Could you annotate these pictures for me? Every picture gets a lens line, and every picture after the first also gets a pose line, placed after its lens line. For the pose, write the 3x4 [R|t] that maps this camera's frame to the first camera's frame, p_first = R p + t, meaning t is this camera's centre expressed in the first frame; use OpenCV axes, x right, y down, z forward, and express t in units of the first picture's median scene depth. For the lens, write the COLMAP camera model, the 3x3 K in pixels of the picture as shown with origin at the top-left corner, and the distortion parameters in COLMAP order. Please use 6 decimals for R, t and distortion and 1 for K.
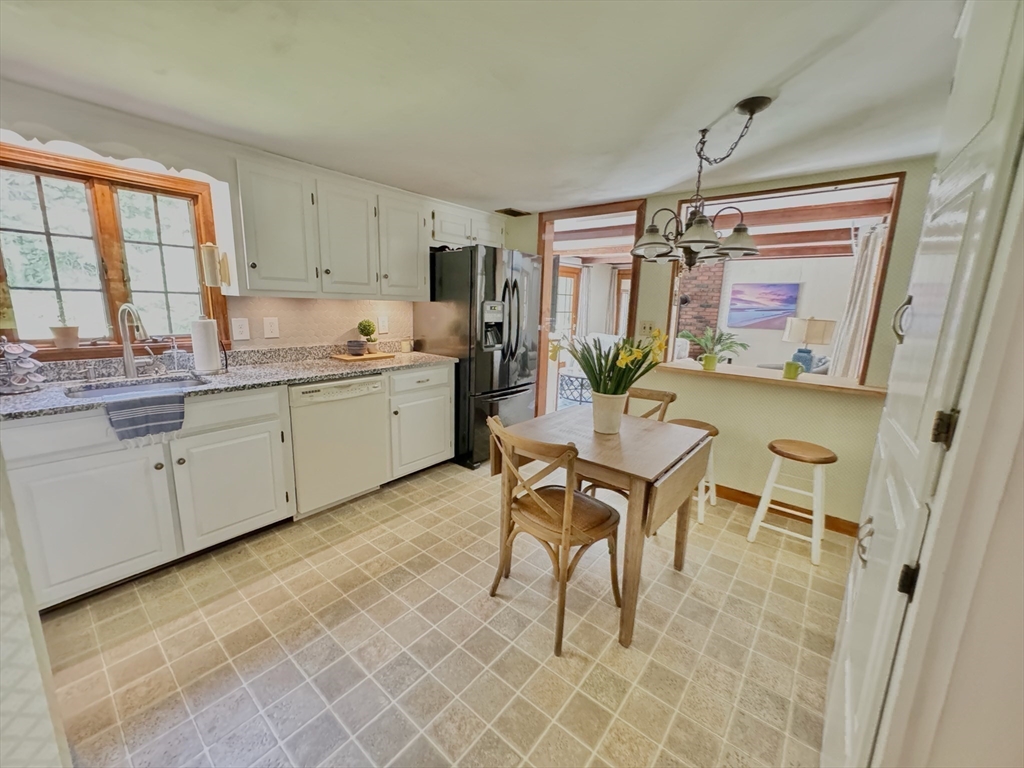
lens RADIAL K [[406.0, 0, 512.0], [0, 406.0, 384.7], [0, 0, 1]] dist [-0.002918, 0.000445]
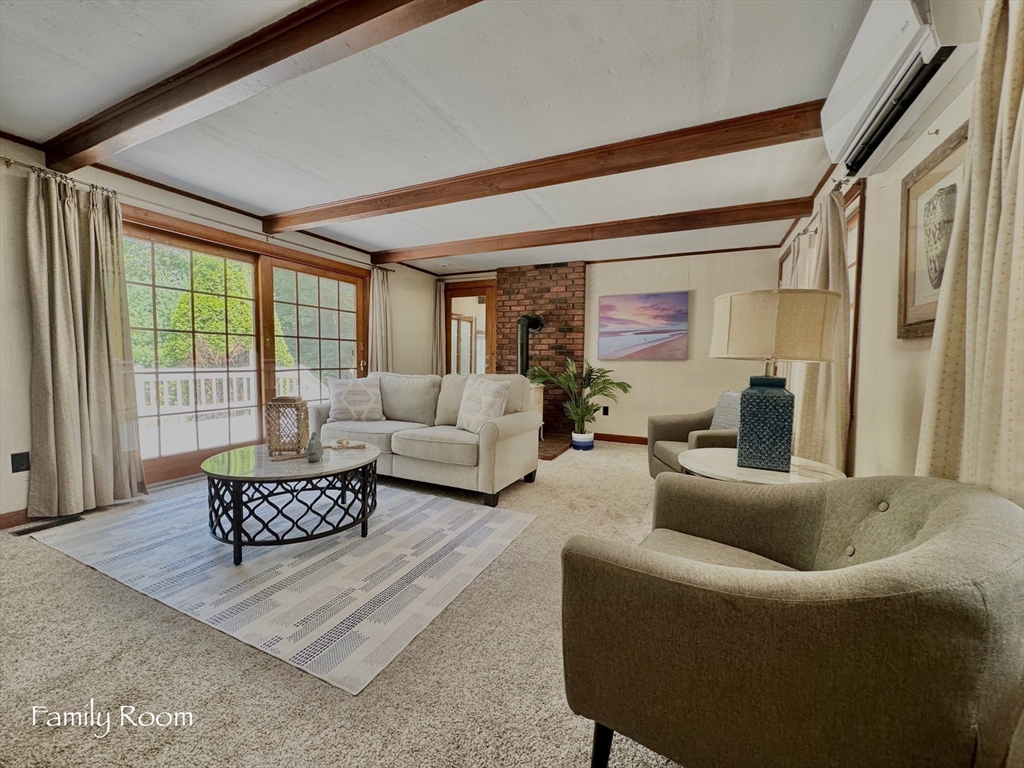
lens RADIAL K [[406.0, 0, 511.1], [0, 406.0, 383.4], [0, 0, 1]] dist [-0.002918, 0.000445]
pose [[0.969099, -0.030431, 0.244787, 0.246301], [0.063114, 0.989918, -0.126802, -0.030977], [-0.238460, 0.138333, 0.961249, 0.430925]]
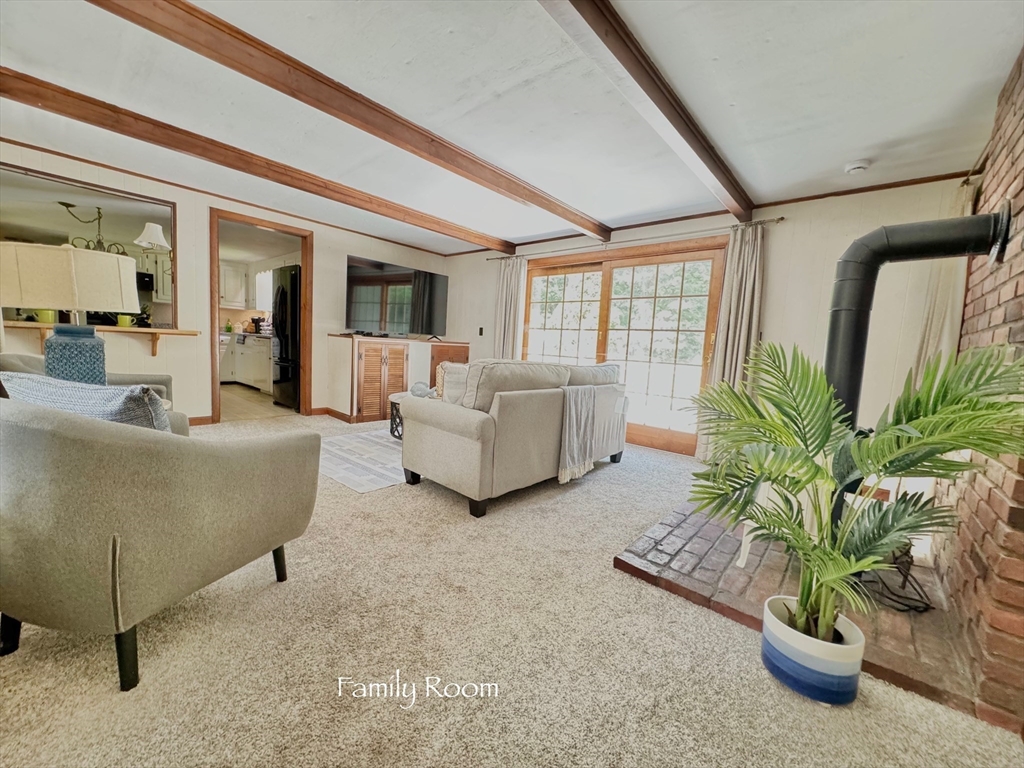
lens RADIAL K [[406.0, 0, 518.6], [0, 406.0, 387.8], [0, 0, 1]] dist [-0.002918, 0.000445]
pose [[-0.025003, 0.076928, -0.996723, 0.702803], [-0.253385, 0.963989, 0.080757, -0.111352], [0.967042, 0.254574, -0.004610, 0.908420]]
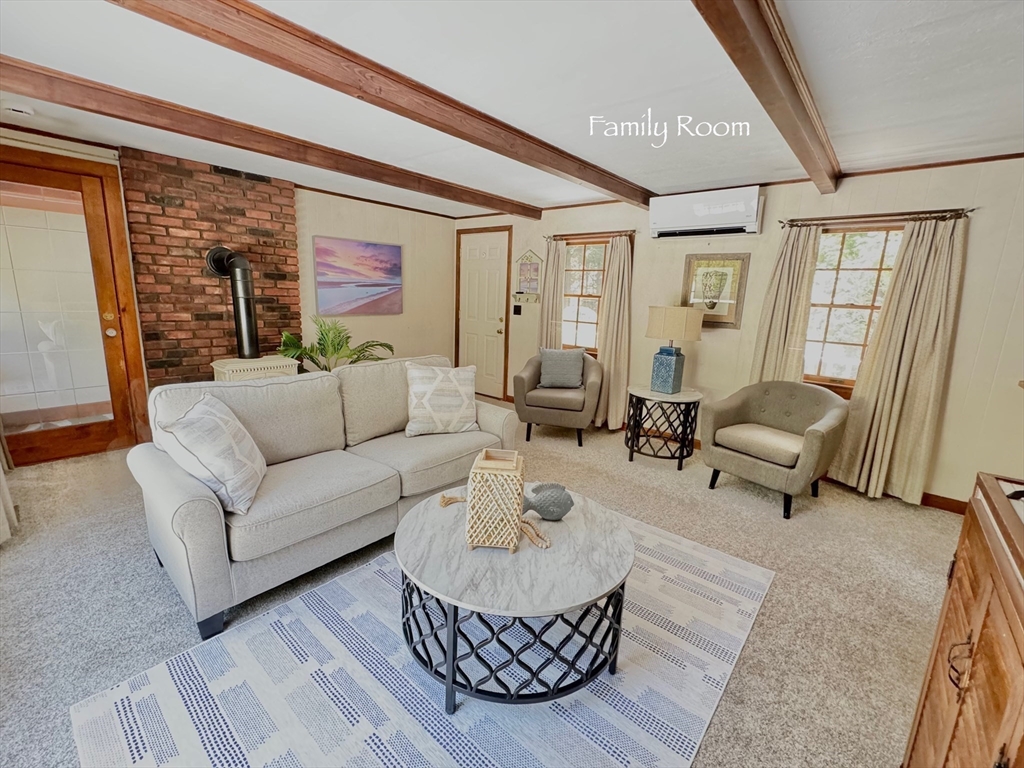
lens RADIAL K [[442.3, 0, 511.9], [0, 442.3, 382.9], [0, 0, 1]] dist [0.001216, 0.000348]
pose [[0.022537, -0.224084, 0.974309, -0.062857], [0.165337, 0.961973, 0.217422, -0.153690], [-0.985980, 0.156189, 0.058730, 0.781960]]
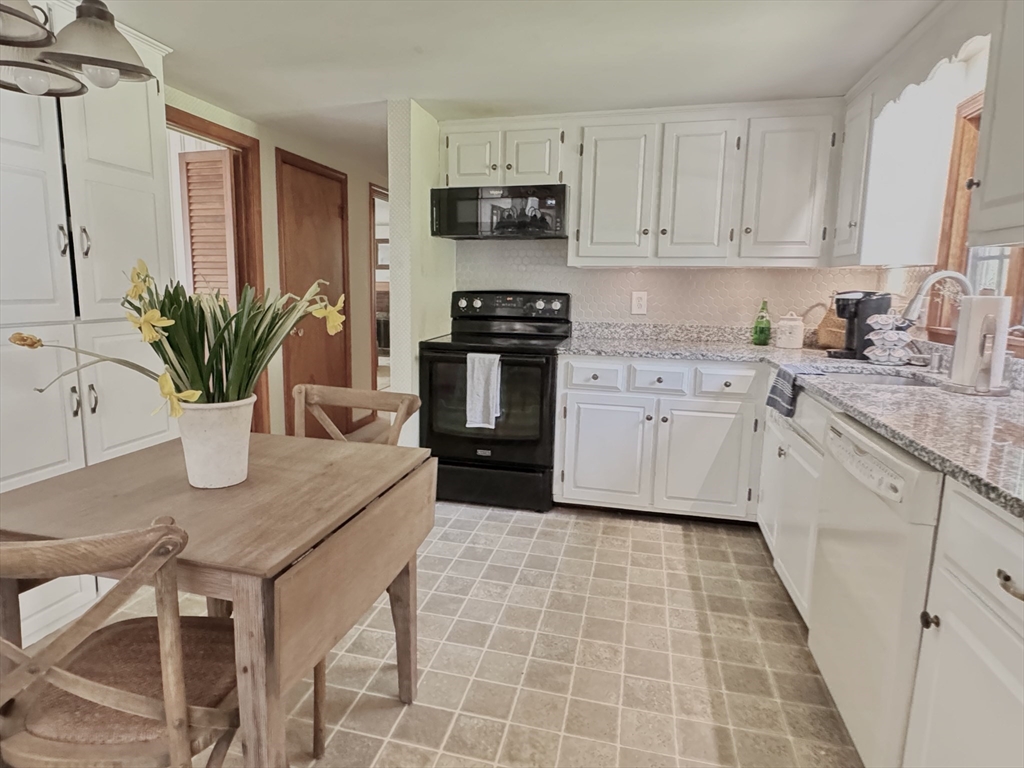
lens RADIAL K [[586.6, 0, 485.2], [0, 586.6, 368.8], [0, 0, 1]] dist [-0.001689, -0.000765]
pose [[-0.908572, 0.019736, -0.417261, 0.065050], [-0.120300, 0.944203, 0.306608, -0.074355], [0.400030, 0.328772, -0.855503, 0.464166]]
